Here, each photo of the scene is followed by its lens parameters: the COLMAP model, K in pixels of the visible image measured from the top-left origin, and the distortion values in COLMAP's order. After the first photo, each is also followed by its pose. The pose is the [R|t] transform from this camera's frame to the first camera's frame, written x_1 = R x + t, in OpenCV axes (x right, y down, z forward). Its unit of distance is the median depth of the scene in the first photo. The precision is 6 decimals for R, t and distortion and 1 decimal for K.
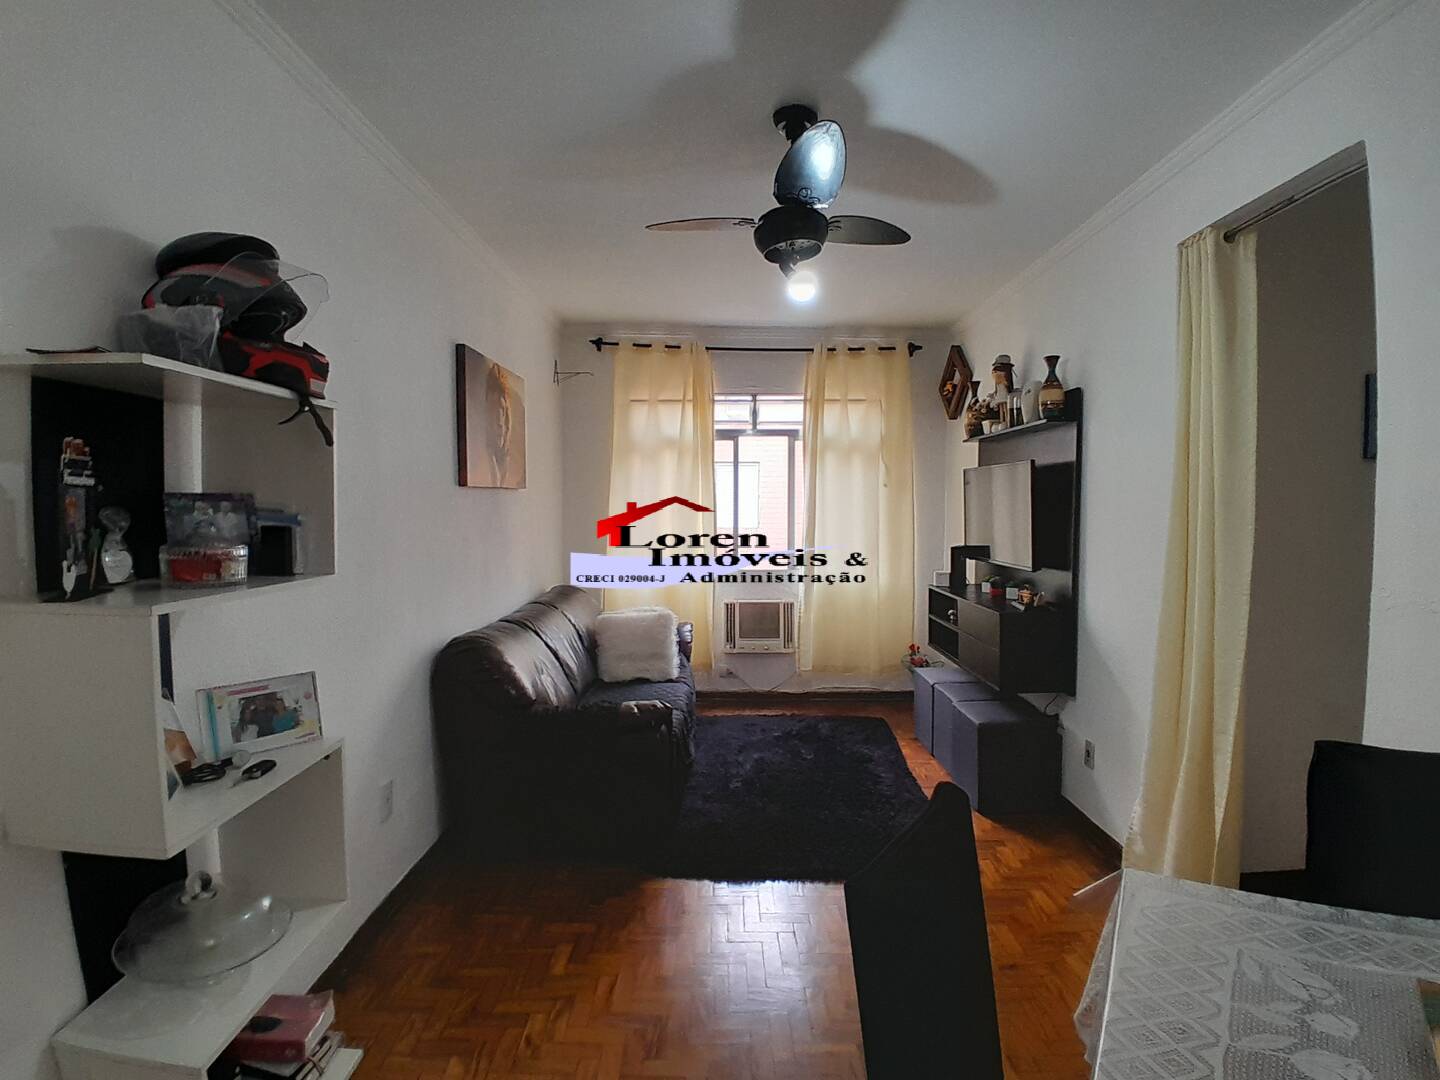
lens RADIAL K [[710.9, 0, 720.0], [0, 710.9, 540.0], [0, 0, 1]] dist [0.003210, -0.047367]
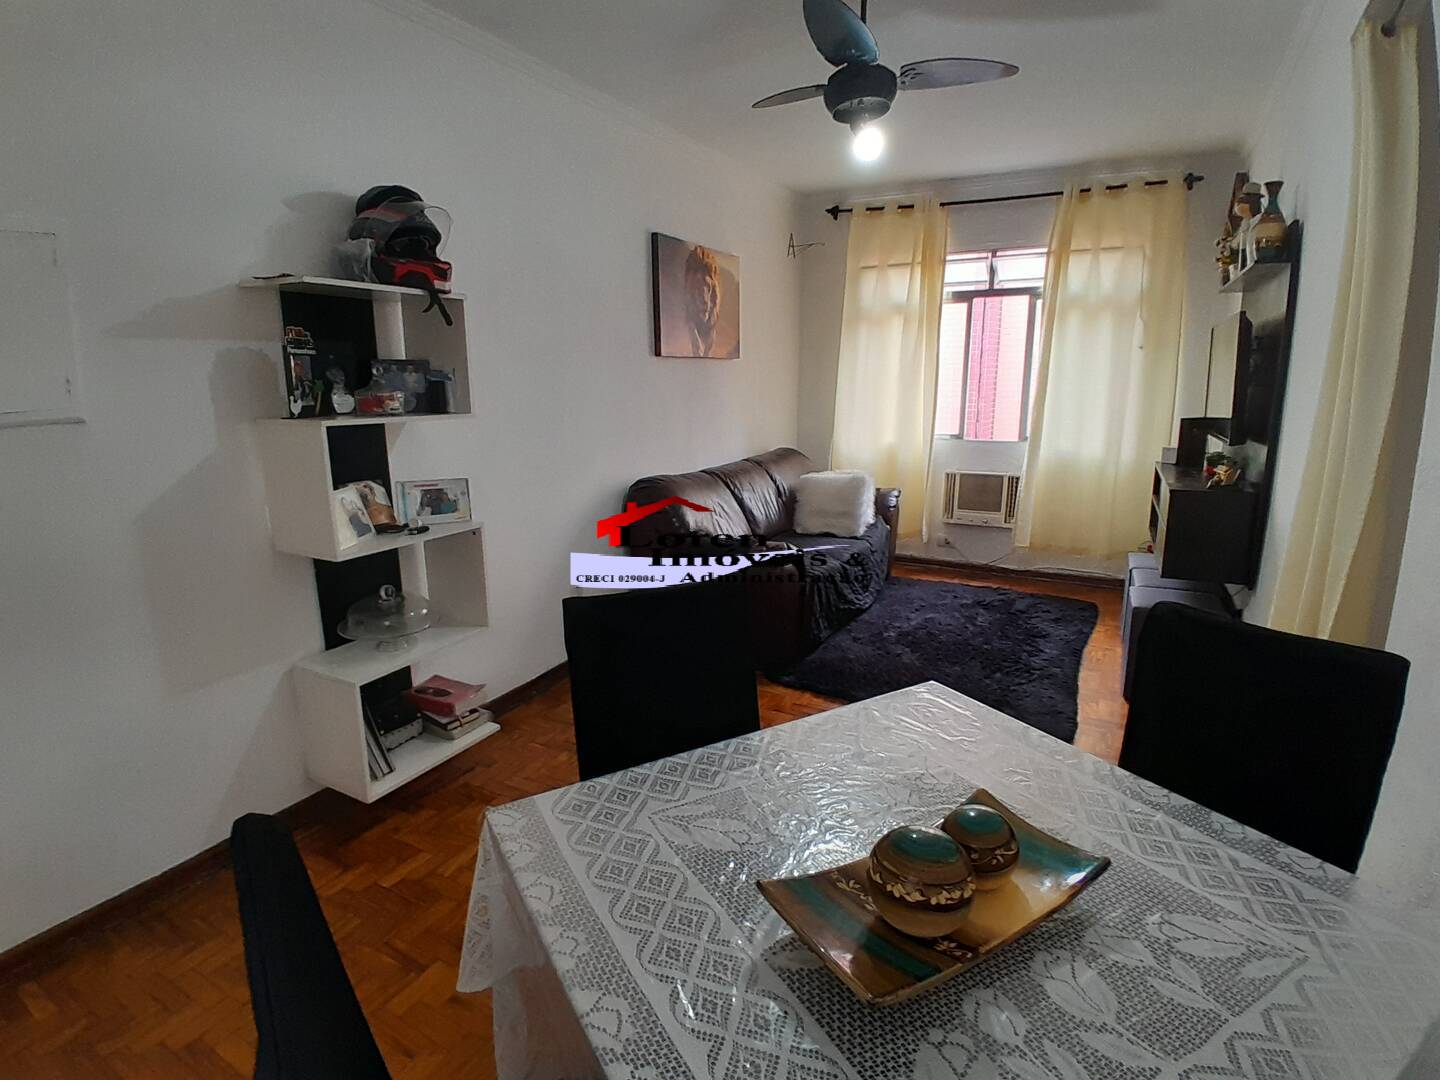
lens RADIAL K [[710.9, 0, 720.0], [0, 710.9, 540.0], [0, 0, 1]] dist [0.003210, -0.047367]
pose [[0.879970, 0.096297, -0.465166, 0.248263], [-0.015854, 0.984645, 0.173845, 0.016022], [0.474764, -0.145604, 0.867985, -0.037901]]
